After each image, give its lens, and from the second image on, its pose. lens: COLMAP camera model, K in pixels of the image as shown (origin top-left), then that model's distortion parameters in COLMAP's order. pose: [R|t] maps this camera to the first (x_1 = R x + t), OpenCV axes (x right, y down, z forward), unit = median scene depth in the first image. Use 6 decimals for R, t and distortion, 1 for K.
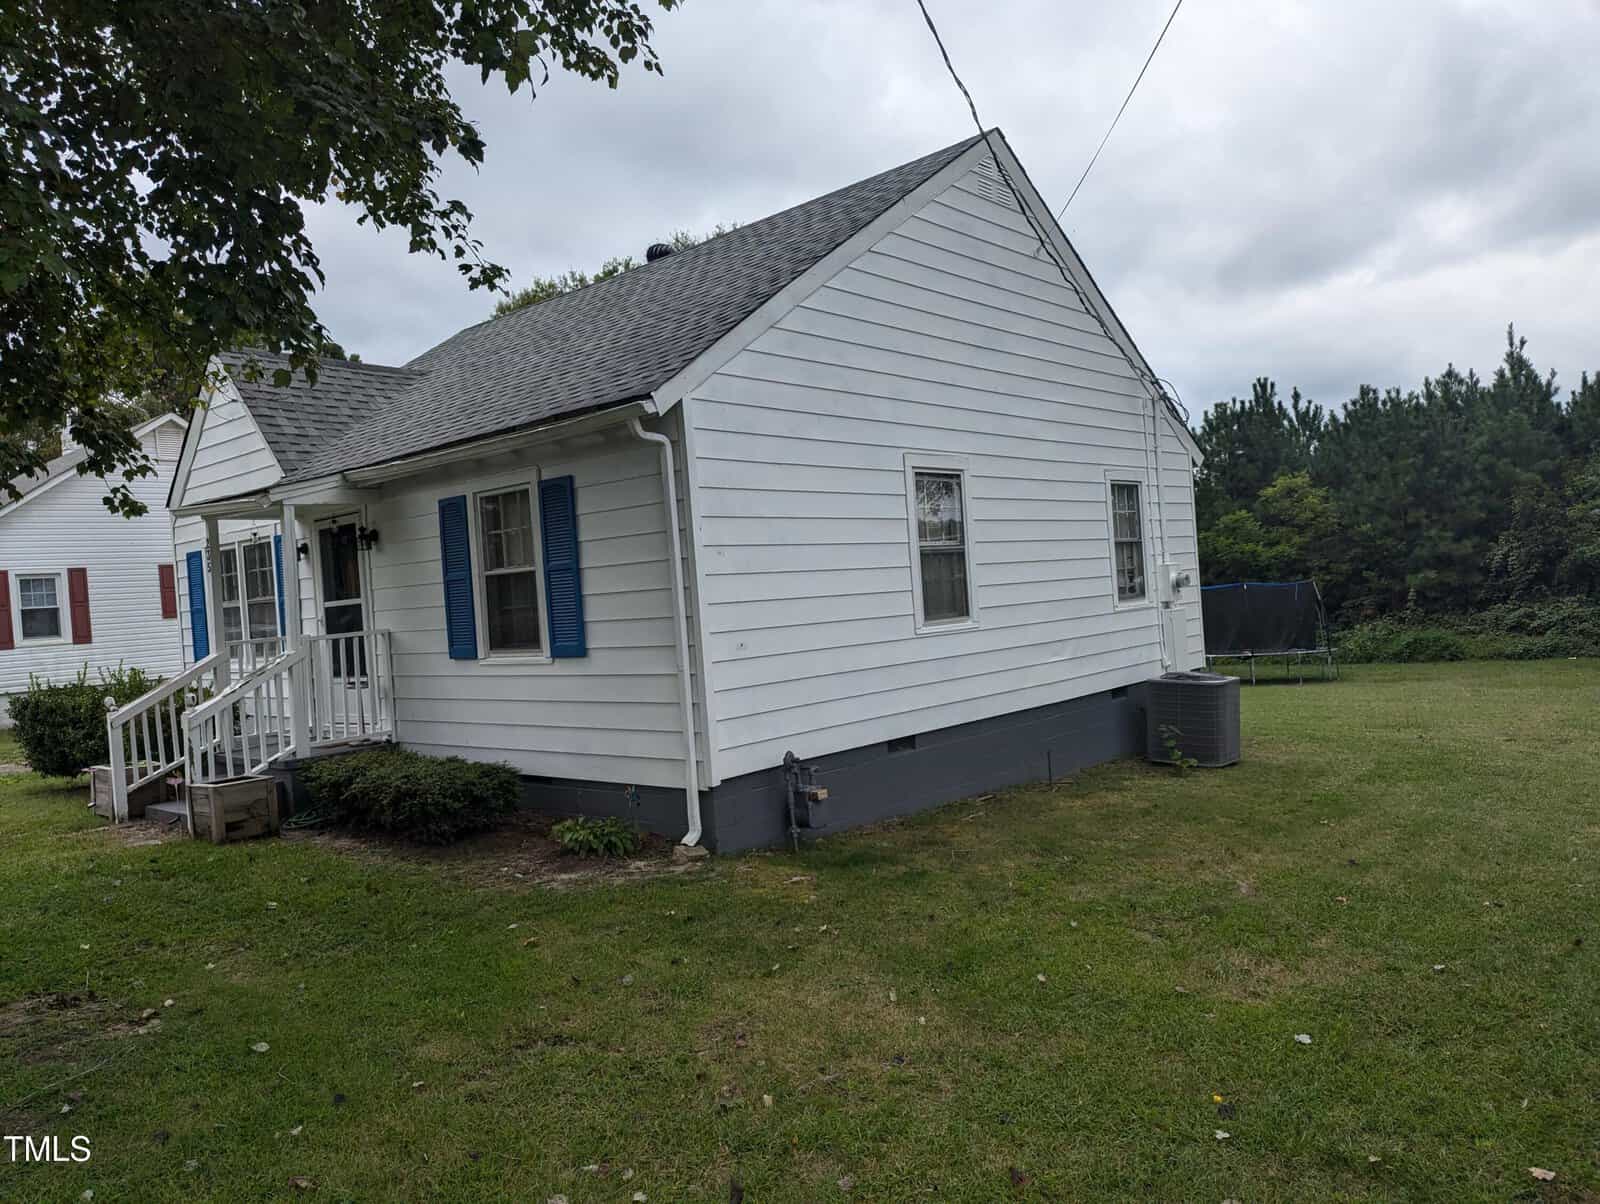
lens RADIAL K [[1105.6, 0, 800.0], [0, 1105.6, 602.0], [0, 0, 1]] dist [0.002351, -0.050378]
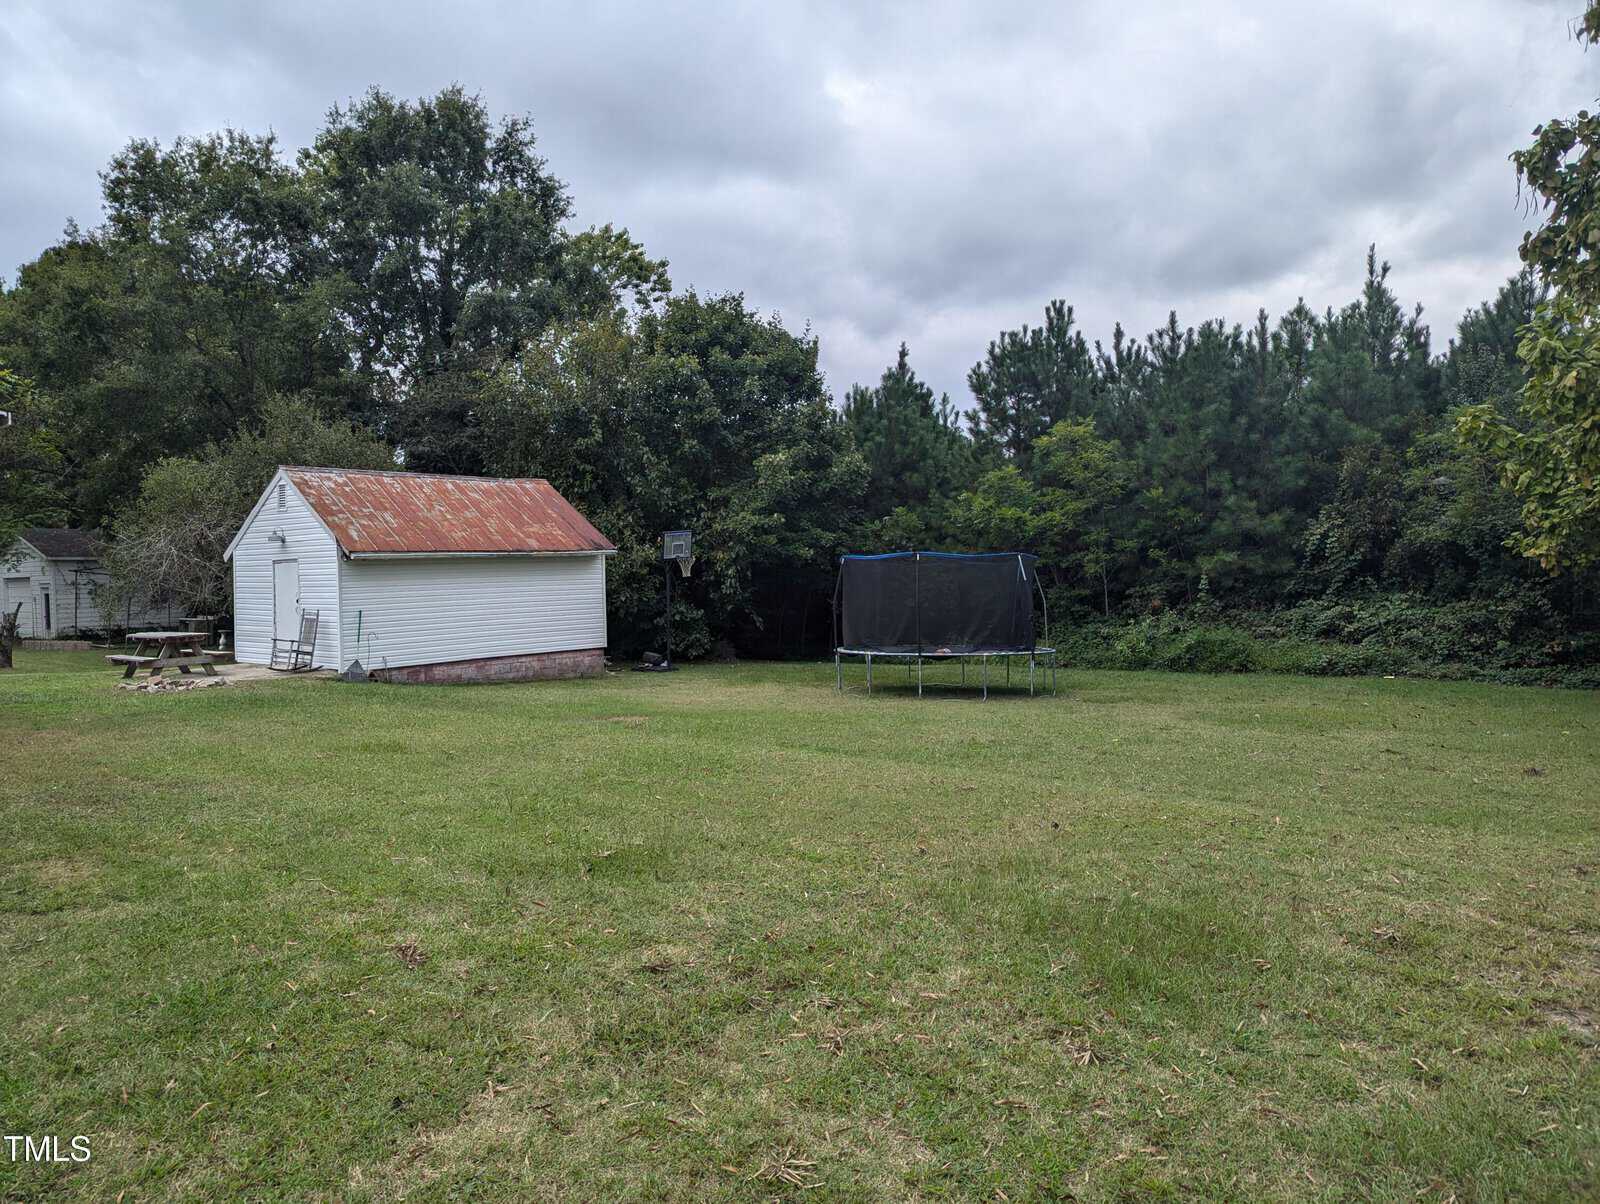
lens RADIAL K [[1152.5, 0, 802.0], [0, 1152.5, 594.0], [0, 0, 1]] dist [0.005841, -0.000608]
pose [[0.996950, 0.043015, 0.065124, 0.227528], [-0.044120, 0.998904, 0.015630, 0.001039], [-0.064380, -0.018456, 0.997755, 0.223225]]
